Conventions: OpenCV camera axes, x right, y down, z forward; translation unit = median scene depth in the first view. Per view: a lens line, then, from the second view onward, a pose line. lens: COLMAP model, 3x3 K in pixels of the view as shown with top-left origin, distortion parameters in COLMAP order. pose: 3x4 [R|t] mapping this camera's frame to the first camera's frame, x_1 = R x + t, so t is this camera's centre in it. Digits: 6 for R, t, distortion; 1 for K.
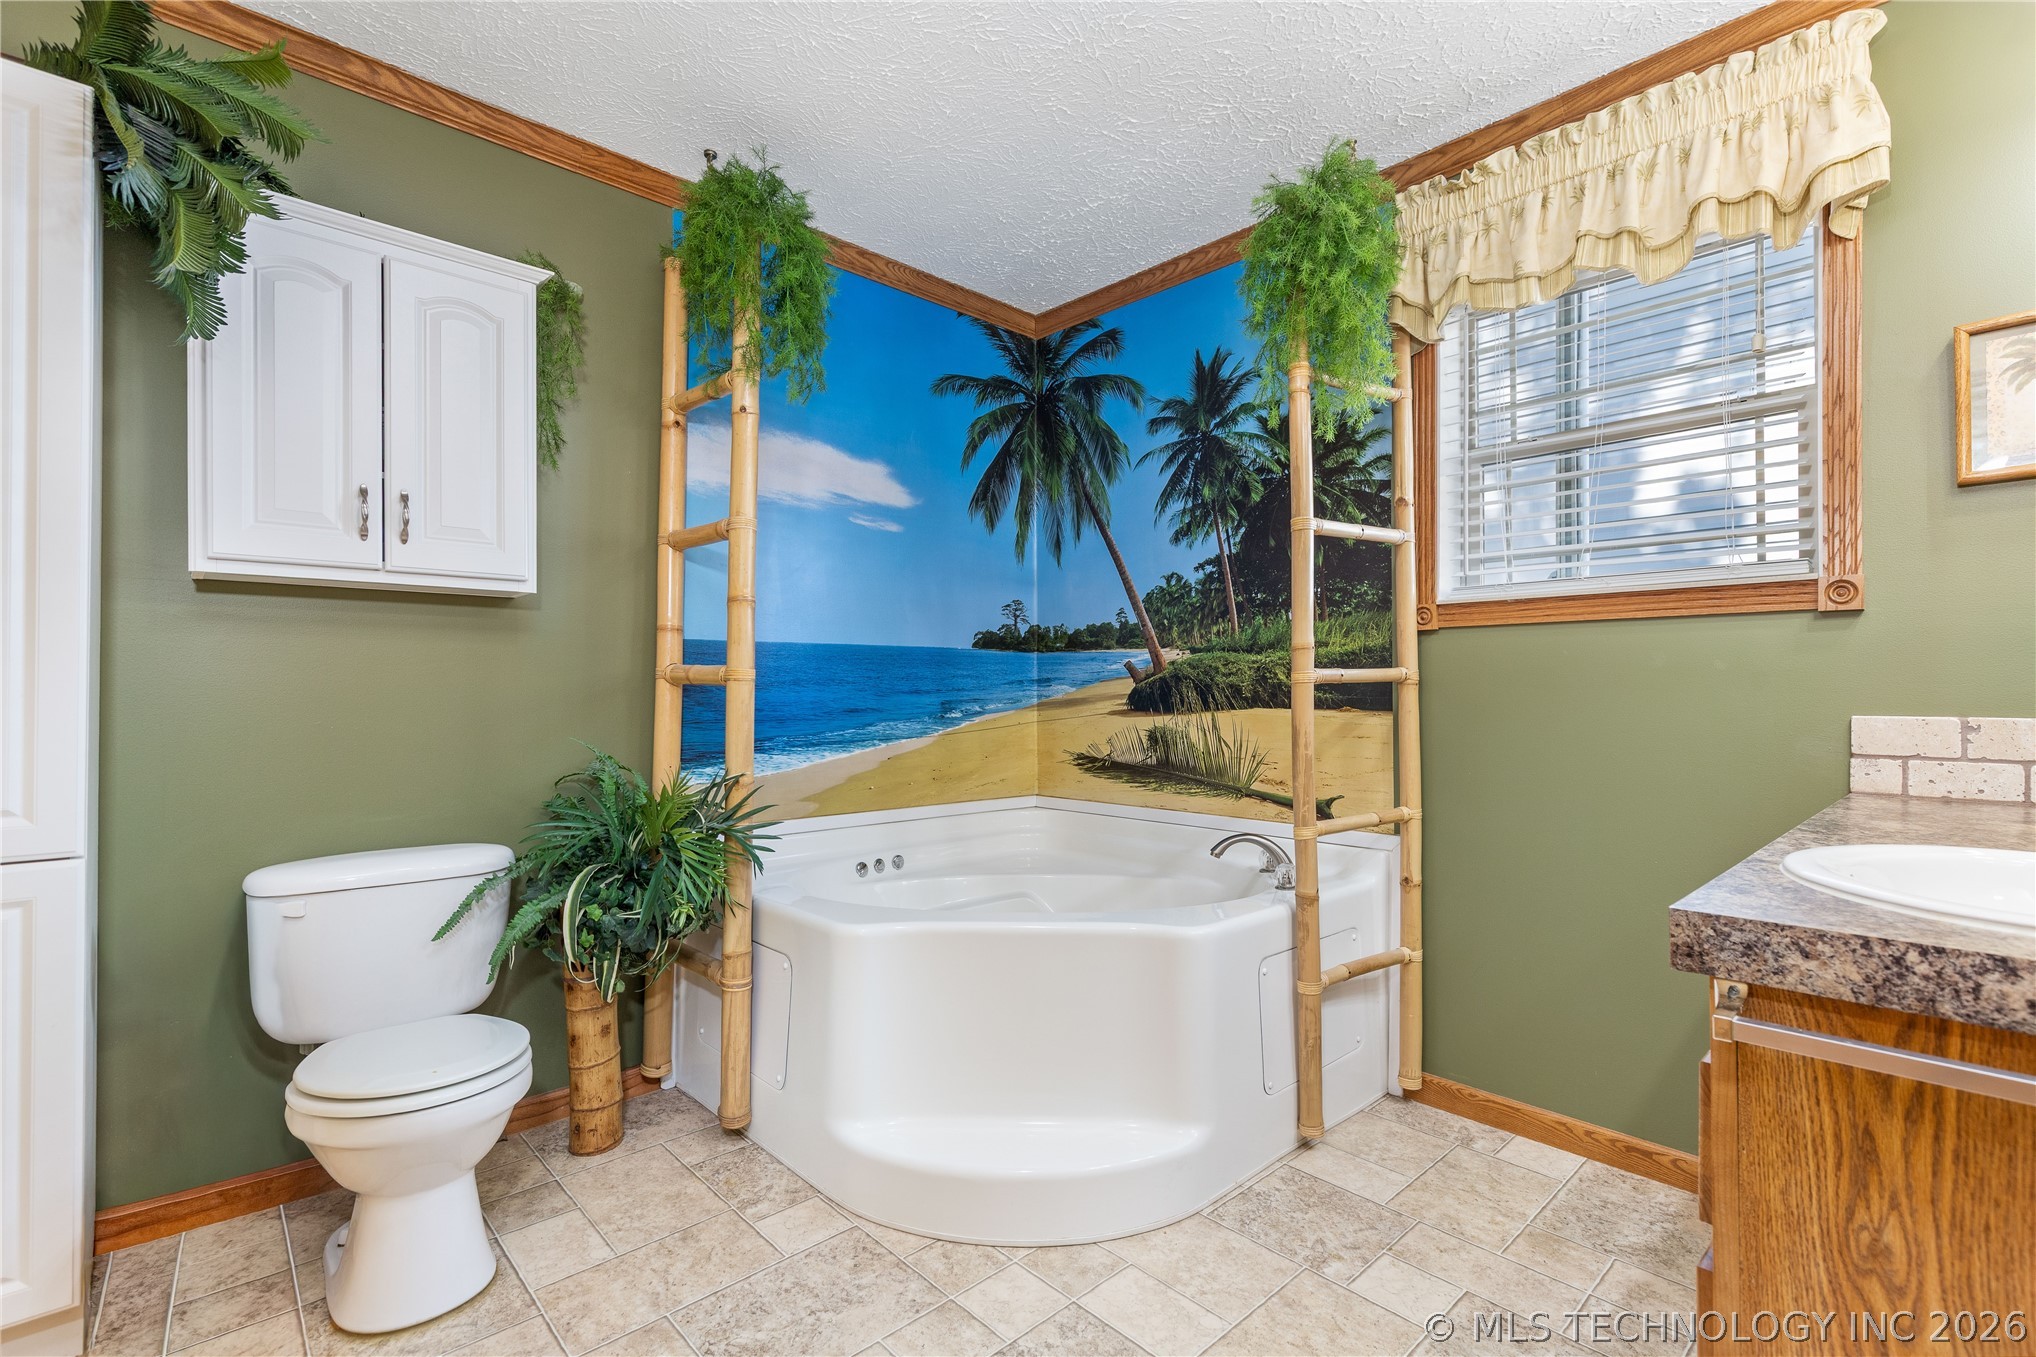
lens RADIAL K [[937.4, 0, 1044.7], [0, 937.4, 669.6], [0, 0, 1]] dist [0.005728, -0.000302]
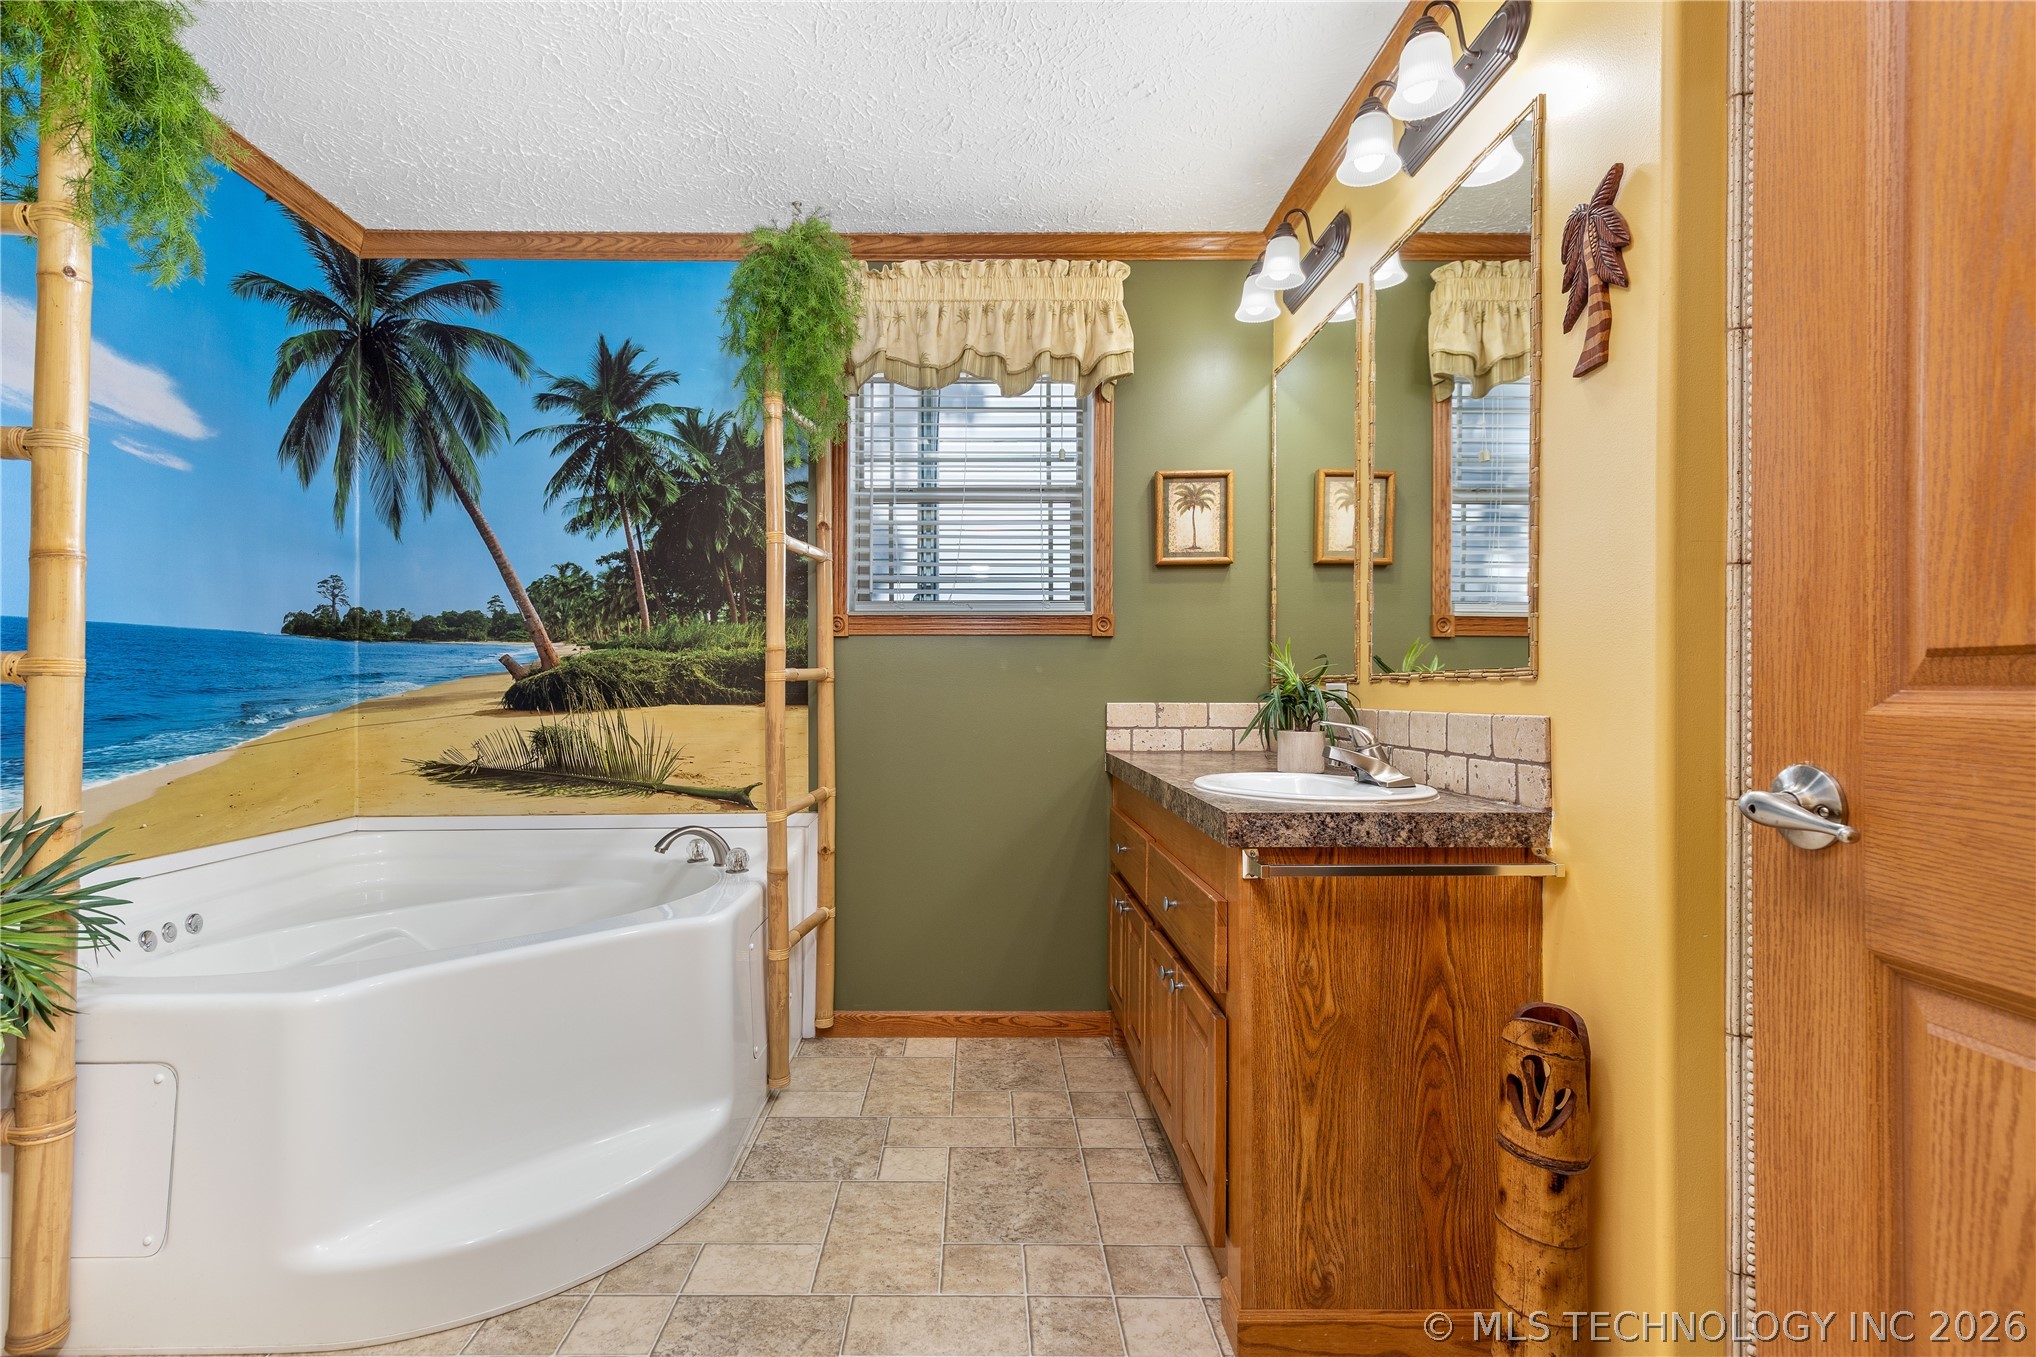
lens RADIAL K [[937.4, 0, 989.9], [0, 937.4, 670.0], [0, 0, 1]] dist [0.005728, -0.000302]
pose [[0.677799, 0.012542, 0.735140, -0.306356], [-0.015071, 0.999881, -0.003163, 0.001133], [-0.735092, -0.008935, 0.677908, 0.052494]]
